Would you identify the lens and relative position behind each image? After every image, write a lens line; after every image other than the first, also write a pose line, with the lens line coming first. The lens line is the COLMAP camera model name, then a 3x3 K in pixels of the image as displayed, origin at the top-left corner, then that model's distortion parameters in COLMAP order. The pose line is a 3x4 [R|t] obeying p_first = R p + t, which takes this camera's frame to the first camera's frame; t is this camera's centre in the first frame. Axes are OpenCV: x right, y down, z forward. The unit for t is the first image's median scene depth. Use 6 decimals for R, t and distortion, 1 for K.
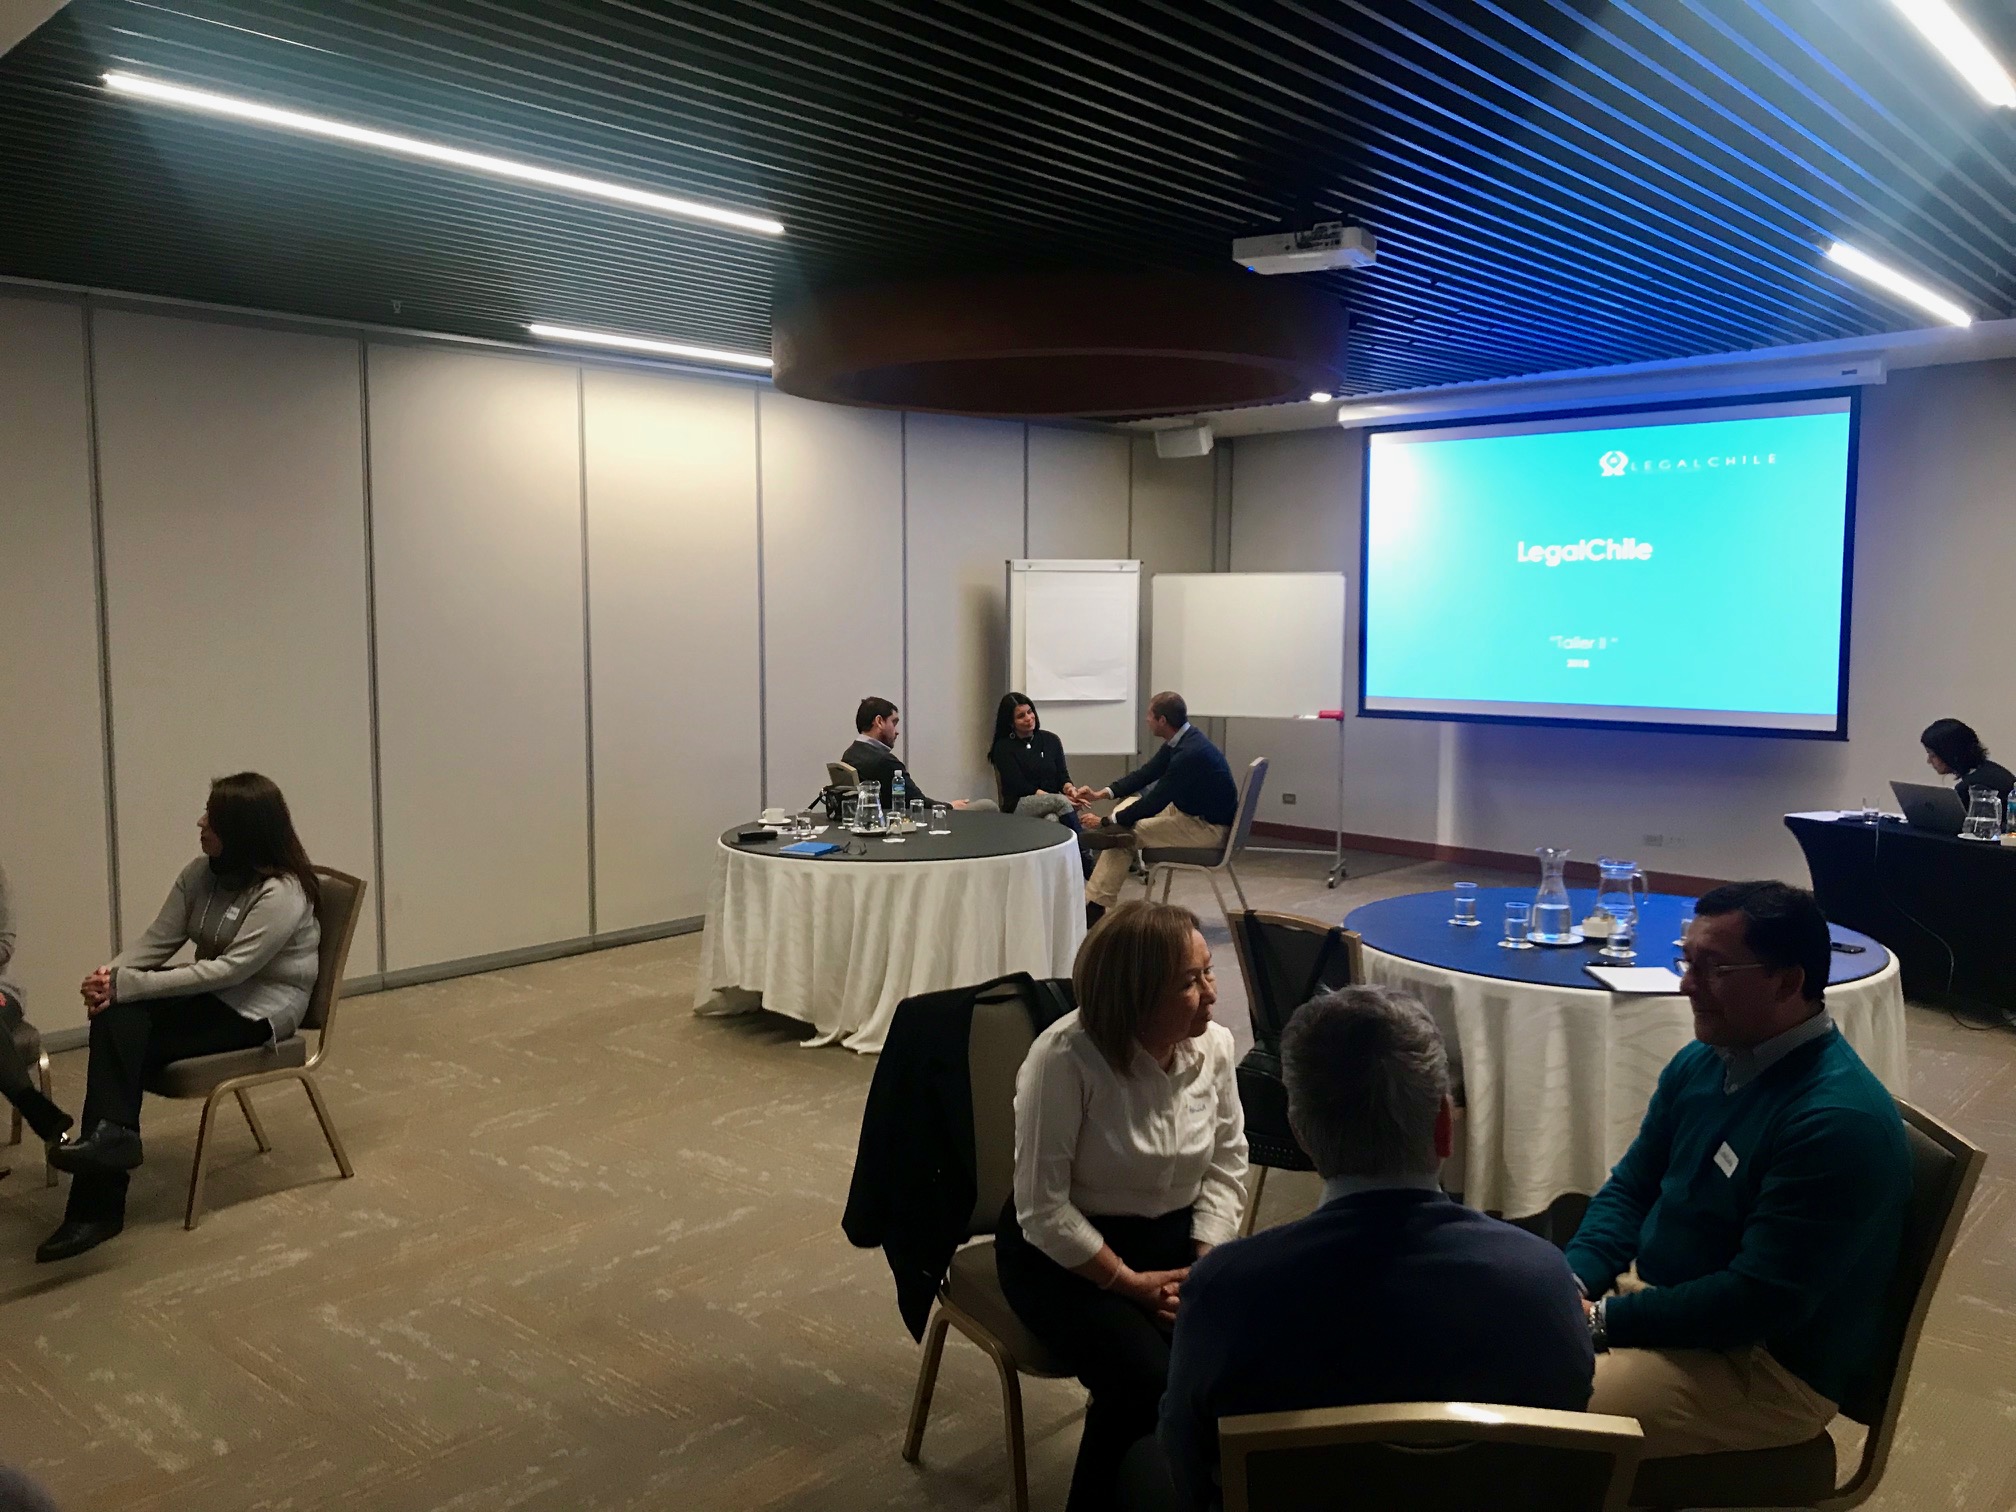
lens RADIAL K [[1645.7, 0, 999.8], [0, 1645.7, 753.6], [0, 0, 1]] dist [0.005783, -0.025517]
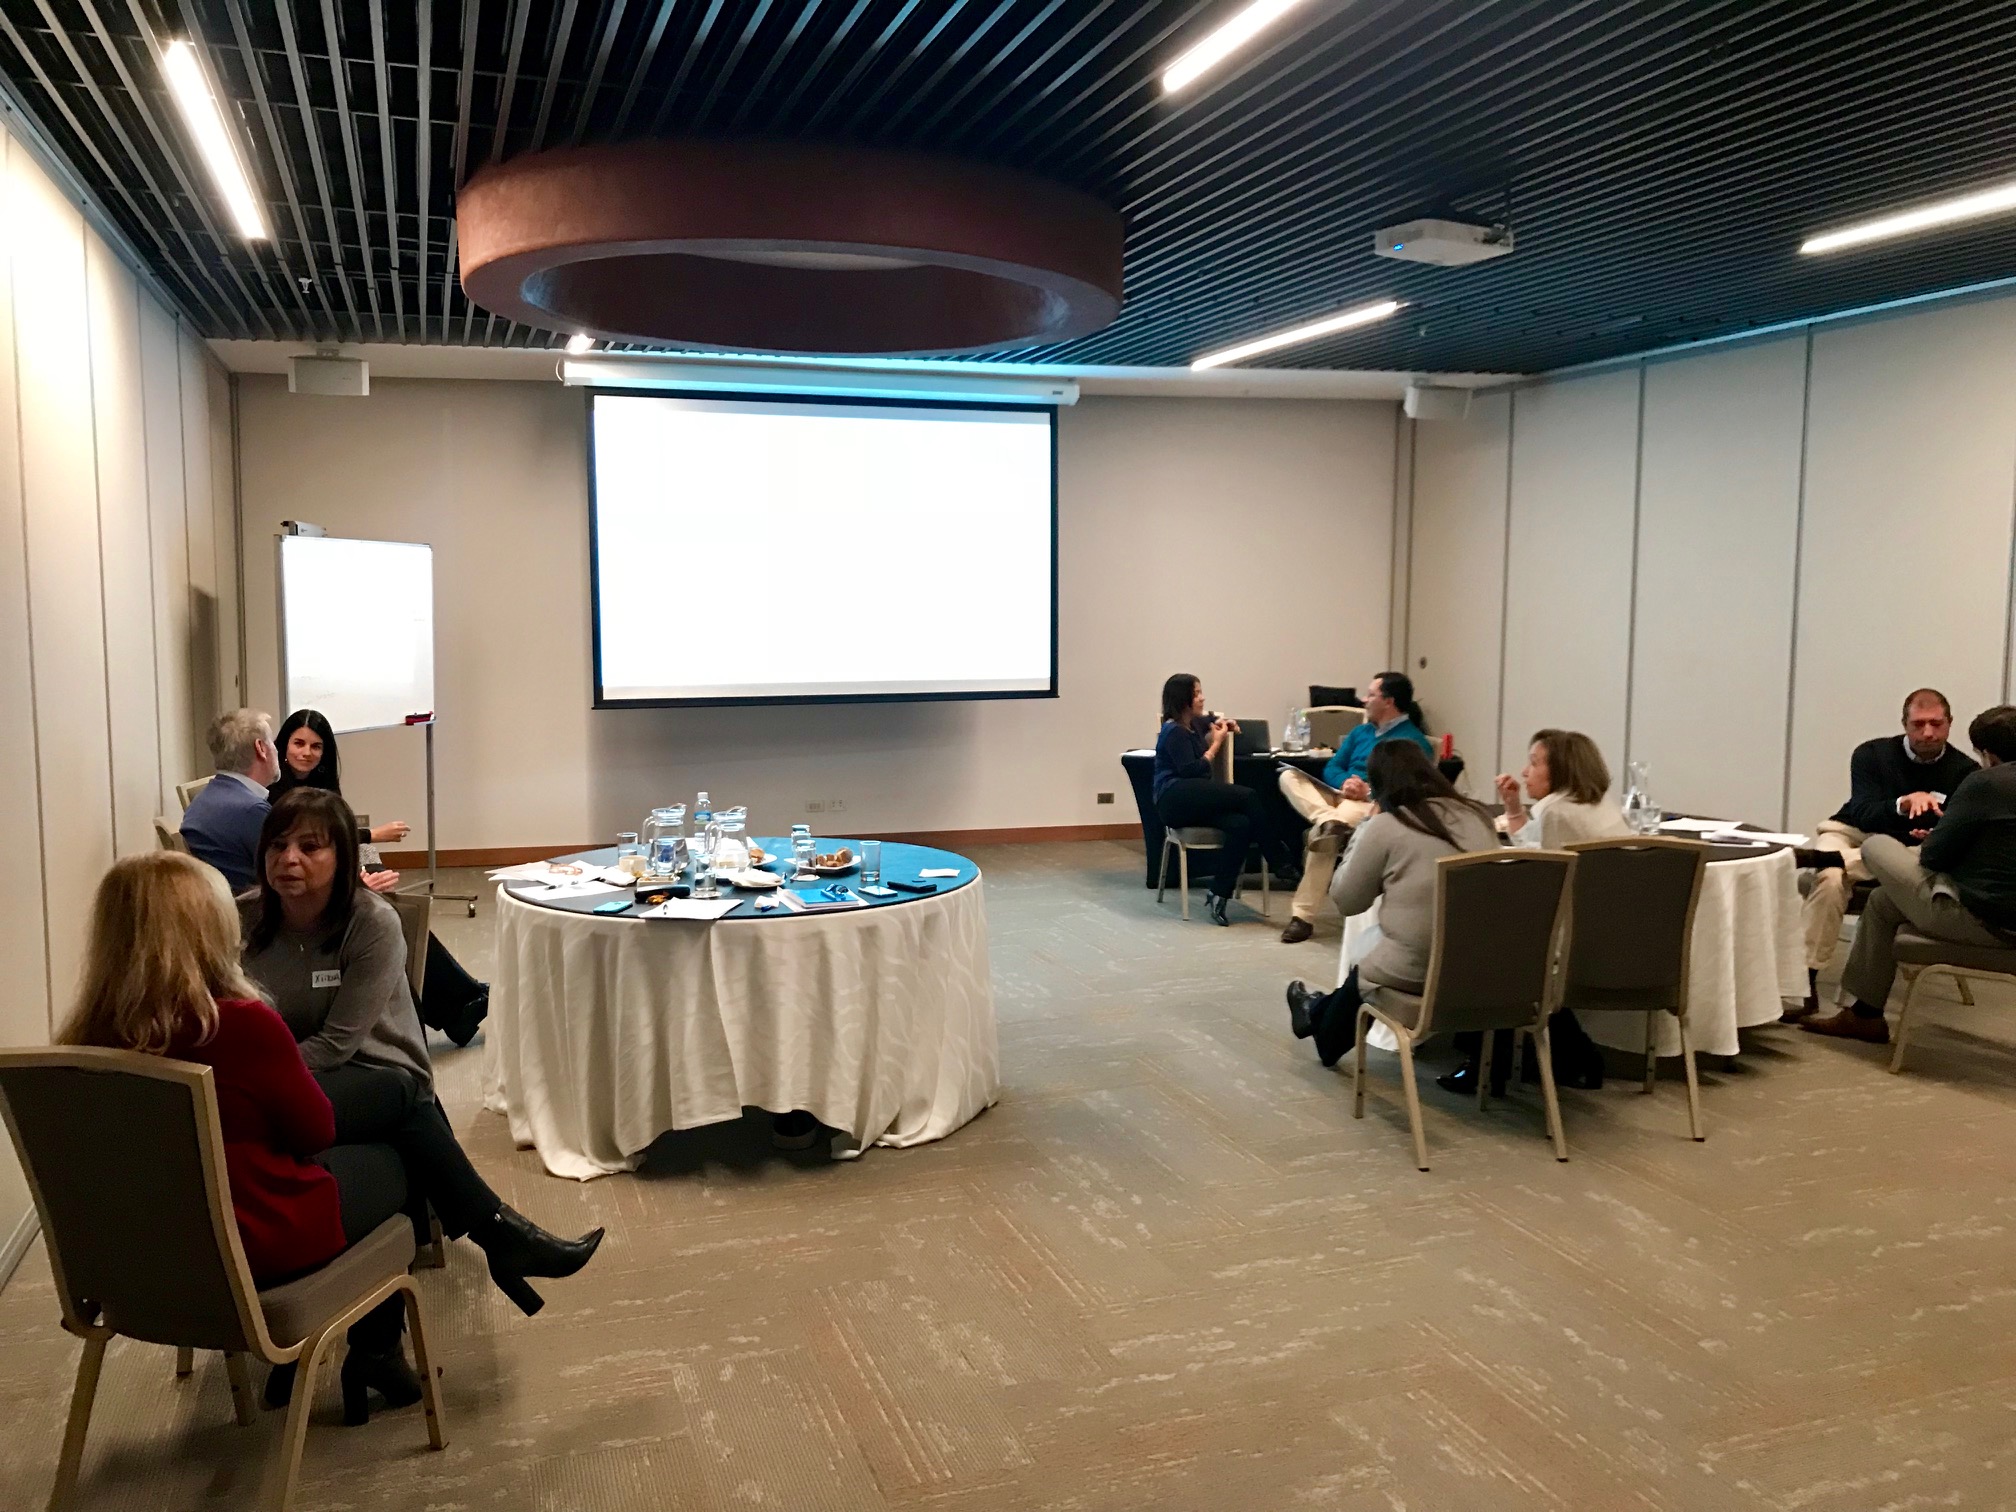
lens RADIAL K [[1645.7, 0, 1001.4], [0, 1645.7, 755.8], [0, 0, 1]] dist [0.005783, -0.025517]
pose [[0.491288, -0.081705, 0.867157, -0.716423], [0.080713, 0.995577, 0.048076, -0.034625], [-0.867249, 0.046372, 0.495710, 0.565979]]
